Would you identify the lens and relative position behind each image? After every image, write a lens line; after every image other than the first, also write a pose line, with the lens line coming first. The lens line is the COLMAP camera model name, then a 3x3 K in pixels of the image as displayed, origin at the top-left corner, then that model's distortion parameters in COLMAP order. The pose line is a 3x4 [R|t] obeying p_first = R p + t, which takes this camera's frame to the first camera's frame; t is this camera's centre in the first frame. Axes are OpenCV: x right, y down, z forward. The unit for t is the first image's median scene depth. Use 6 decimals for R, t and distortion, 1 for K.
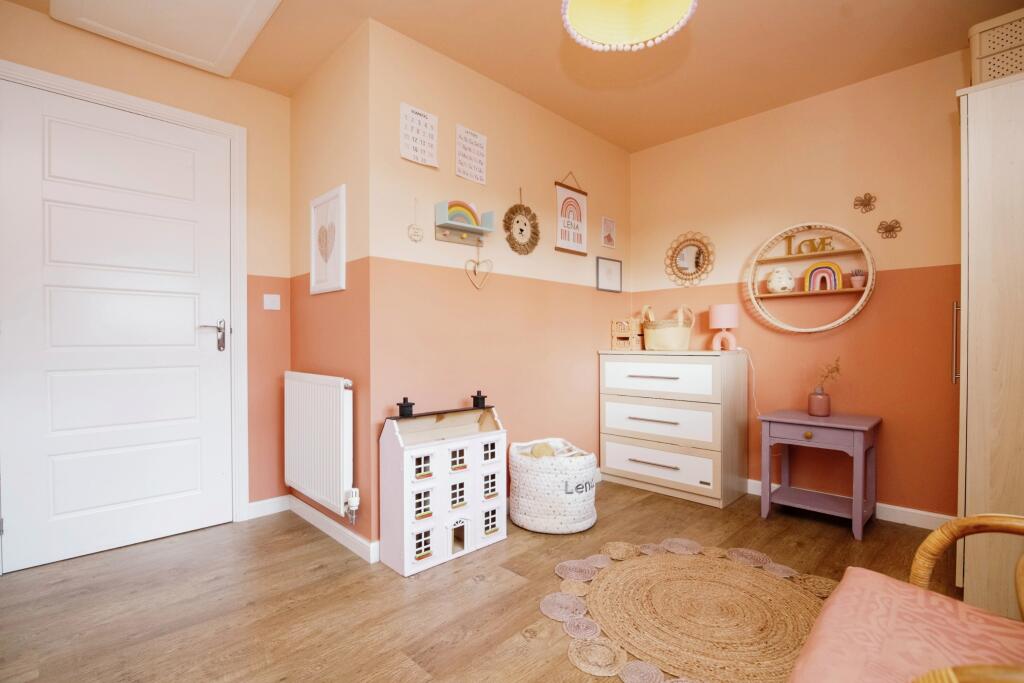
lens RADIAL K [[475.3, 0, 506.2], [0, 475.3, 340.0], [0, 0, 1]] dist [-0.018174, 0.000097]
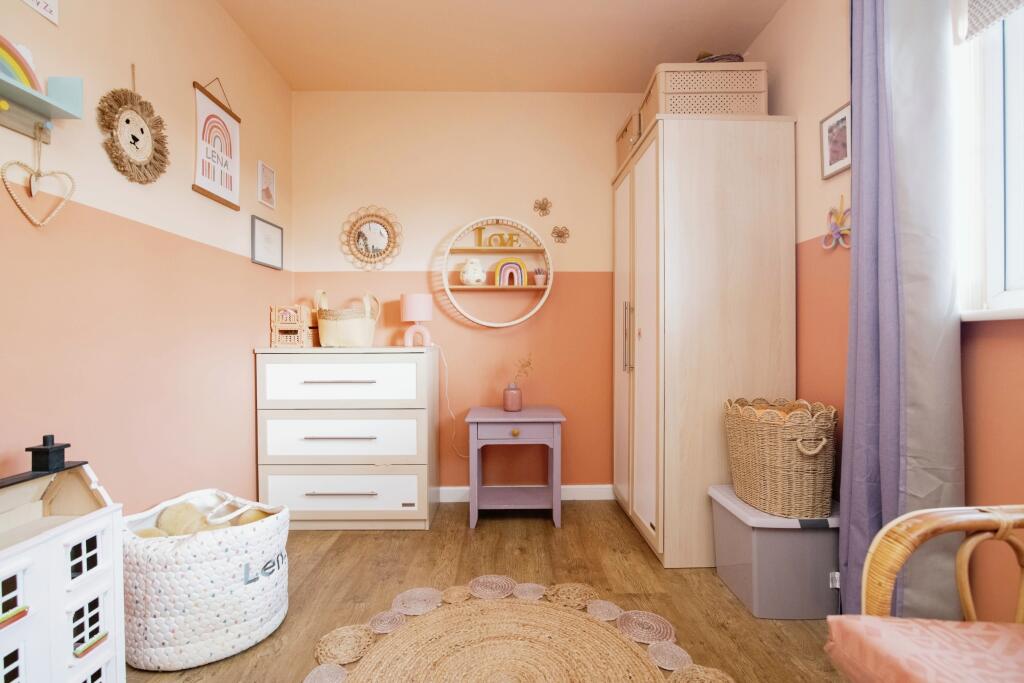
lens RADIAL K [[475.3, 0, 506.2], [0, 475.3, 340.0], [0, 0, 1]] dist [-0.018174, 0.000097]
pose [[0.685522, -0.000752, 0.728052, -0.073630], [-0.004090, 0.999980, 0.004884, 0.005465], [-0.728041, -0.006326, 0.685505, 0.300576]]
